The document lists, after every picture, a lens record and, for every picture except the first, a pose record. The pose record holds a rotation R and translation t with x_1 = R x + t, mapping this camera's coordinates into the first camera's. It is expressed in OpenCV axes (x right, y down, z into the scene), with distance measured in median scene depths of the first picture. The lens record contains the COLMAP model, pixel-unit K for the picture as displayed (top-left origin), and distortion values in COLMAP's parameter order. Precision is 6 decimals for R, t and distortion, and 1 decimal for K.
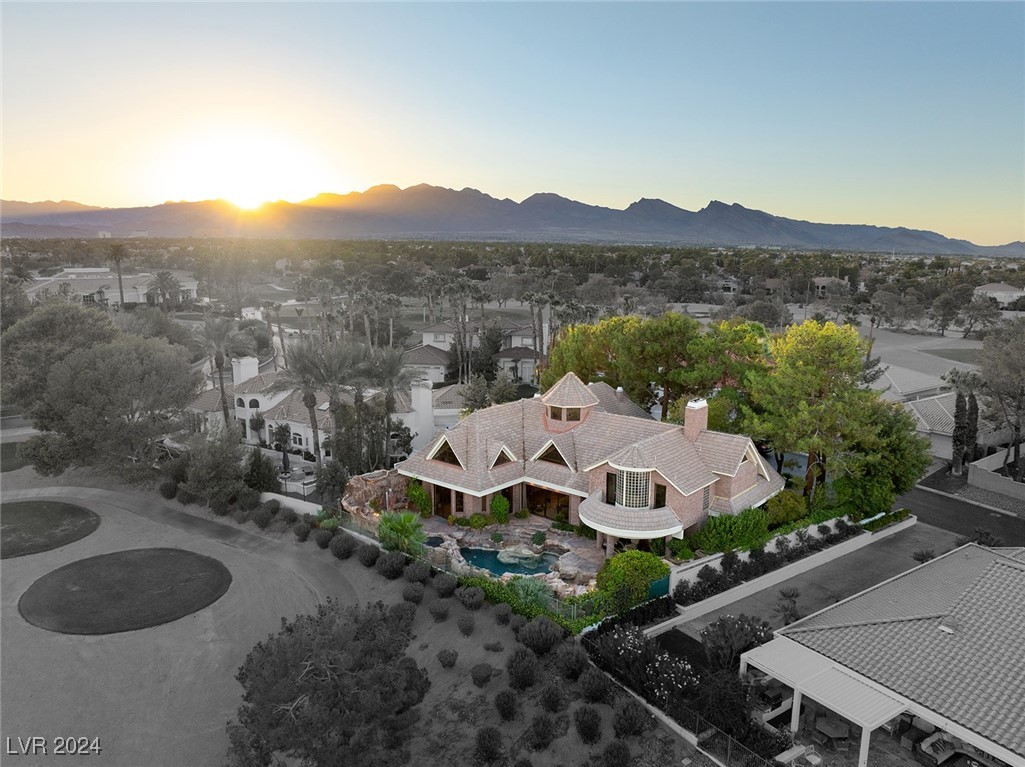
lens RADIAL K [[722.4, 0, 514.9], [0, 722.4, 382.9], [0, 0, 1]] dist [-0.037548, 0.000079]
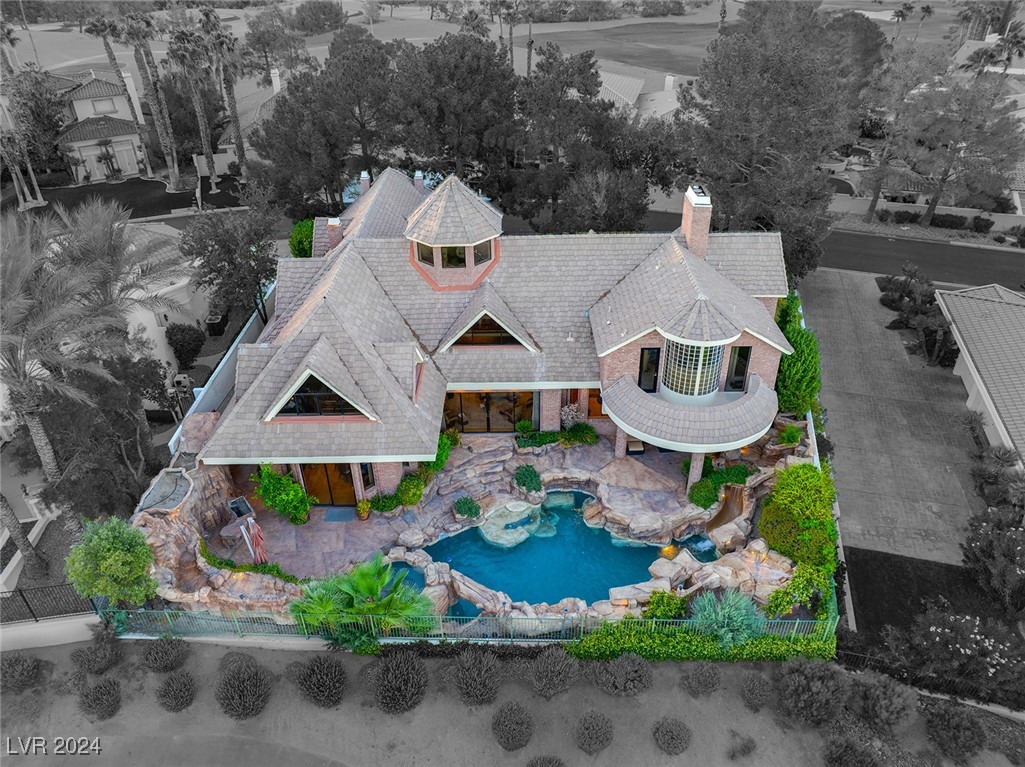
lens RADIAL K [[723.6, 0, 508.4], [0, 723.6, 382.7], [0, 0, 1]] dist [-0.046383, 0.010651]
pose [[0.760652, -0.364842, 0.536935, -0.251727], [0.134995, 0.897942, 0.418900, -0.101521], [-0.634969, -0.246153, 0.732273, 0.542187]]
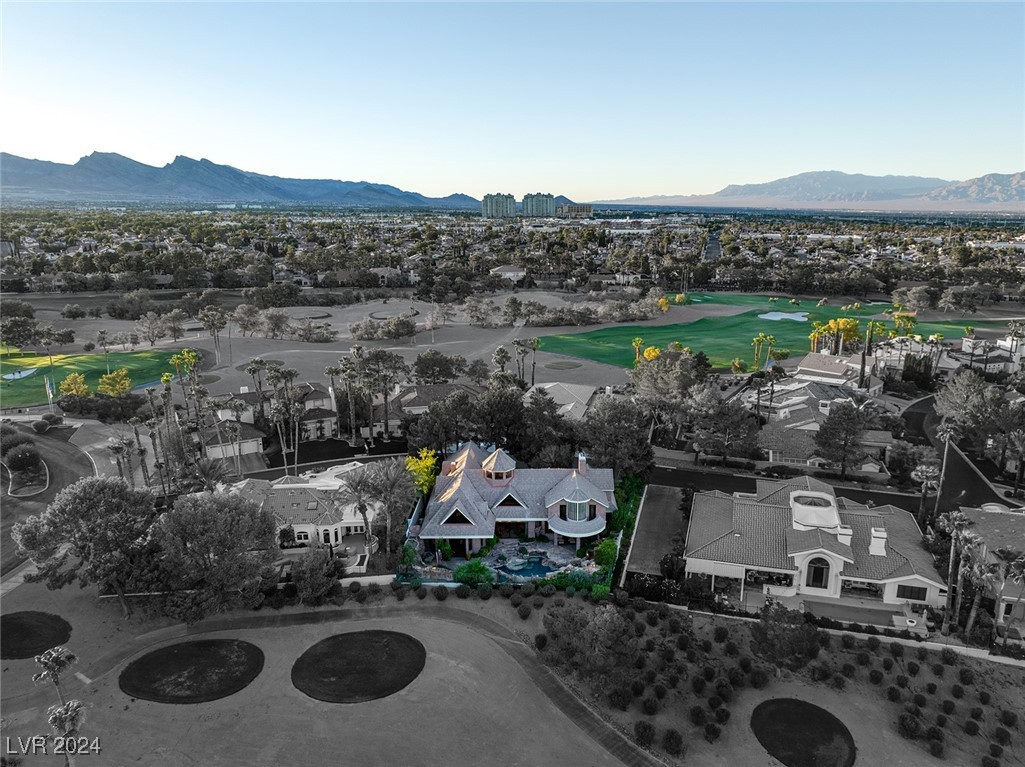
lens RADIAL K [[722.4, 0, 512.4], [0, 722.4, 376.0], [0, 0, 1]] dist [-0.037548, 0.000079]
pose [[0.773054, -0.158854, 0.614128, -0.915042], [0.126949, 0.987294, 0.095578, -0.344265], [-0.621507, 0.004076, 0.783398, -0.327957]]
